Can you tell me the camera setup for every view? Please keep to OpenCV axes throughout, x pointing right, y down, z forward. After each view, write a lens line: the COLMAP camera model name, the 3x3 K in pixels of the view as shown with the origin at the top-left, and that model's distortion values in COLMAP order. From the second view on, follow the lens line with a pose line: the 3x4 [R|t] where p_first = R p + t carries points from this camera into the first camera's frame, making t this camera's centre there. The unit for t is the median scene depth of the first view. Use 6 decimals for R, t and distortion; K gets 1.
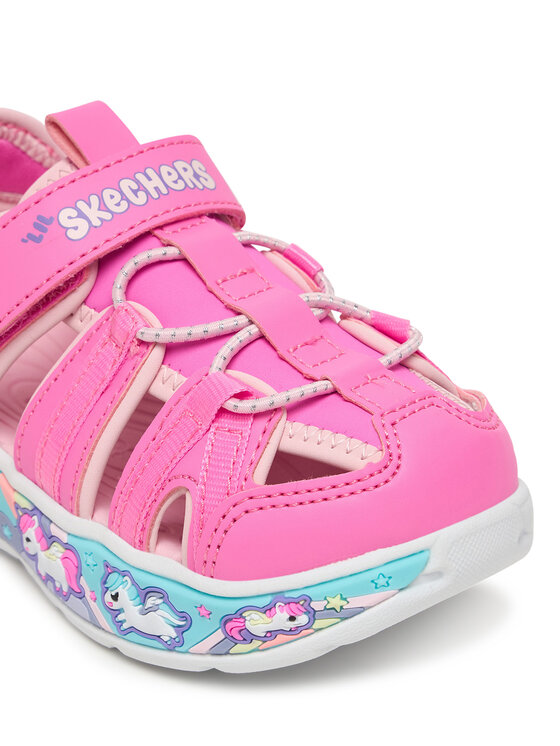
lens RADIAL K [[3470.9, 0, 280.0], [0, 3470.9, 373.0], [0, 0, 1]] dist [0.023799, 0.060789]
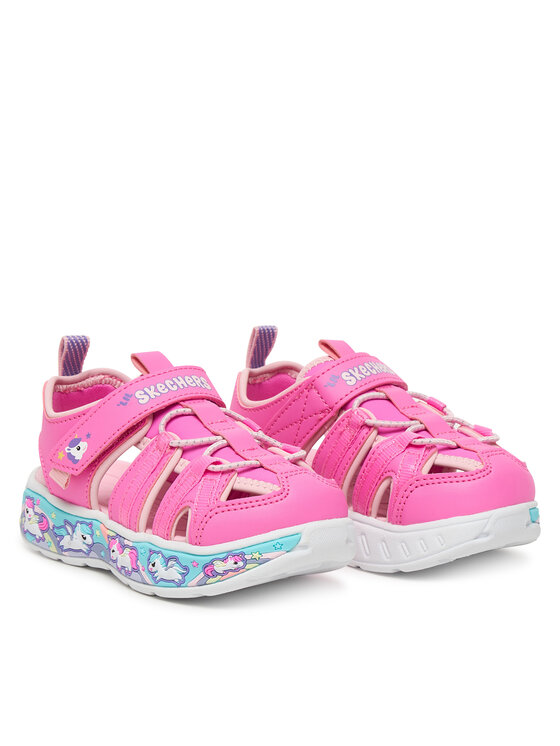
lens RADIAL K [[3470.9, 0, 280.0], [0, 3470.9, 373.0], [0, 0, 1]] dist [0.023799, 0.060789]
pose [[0.999115, 0.028443, -0.030975, 0.090662], [-0.035167, 0.968994, -0.244570, 0.463887], [0.023058, 0.245443, 0.969137, -1.061645]]
